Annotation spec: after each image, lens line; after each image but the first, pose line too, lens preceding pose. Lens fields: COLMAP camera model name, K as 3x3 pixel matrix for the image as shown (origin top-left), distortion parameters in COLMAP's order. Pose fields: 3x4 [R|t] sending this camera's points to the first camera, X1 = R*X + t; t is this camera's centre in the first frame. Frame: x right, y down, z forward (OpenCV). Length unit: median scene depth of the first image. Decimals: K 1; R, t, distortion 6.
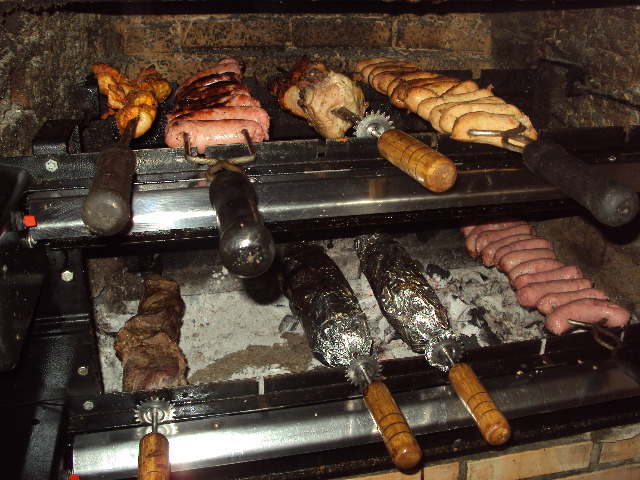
lens RADIAL K [[685.4, 0, 320.0], [0, 685.4, 240.0], [0, 0, 1]] dist [-0.243018, 0.340185]
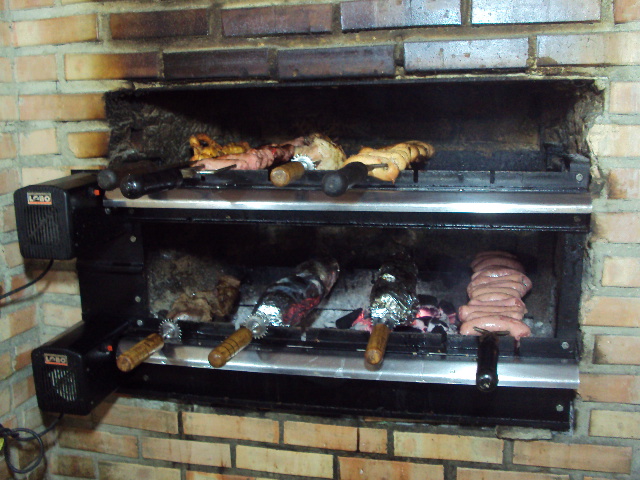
lens RADIAL K [[685.4, 0, 320.0], [0, 685.4, 240.0], [0, 0, 1]] dist [-0.243018, 0.340185]
pose [[0.895317, 0.066319, -0.440464, 0.691618], [-0.149752, 0.976110, -0.157426, 0.212937], [0.419501, 0.206906, 0.883860, -0.312907]]
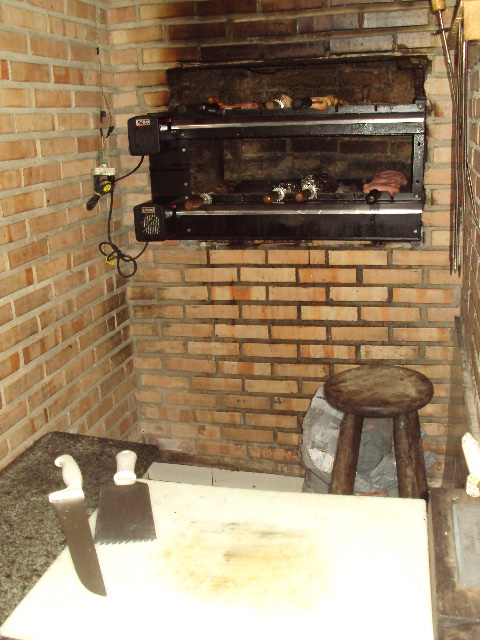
lens RADIAL K [[685.4, 0, 253.0], [0, 685.4, 321.9], [0, 0, 1]] dist [-0.243018, 0.340185]
pose [[0.889670, 0.099401, -0.445653, 1.174073], [-0.135108, 0.989619, -0.048989, 0.796927], [0.436157, 0.103795, 0.893864, -1.364152]]
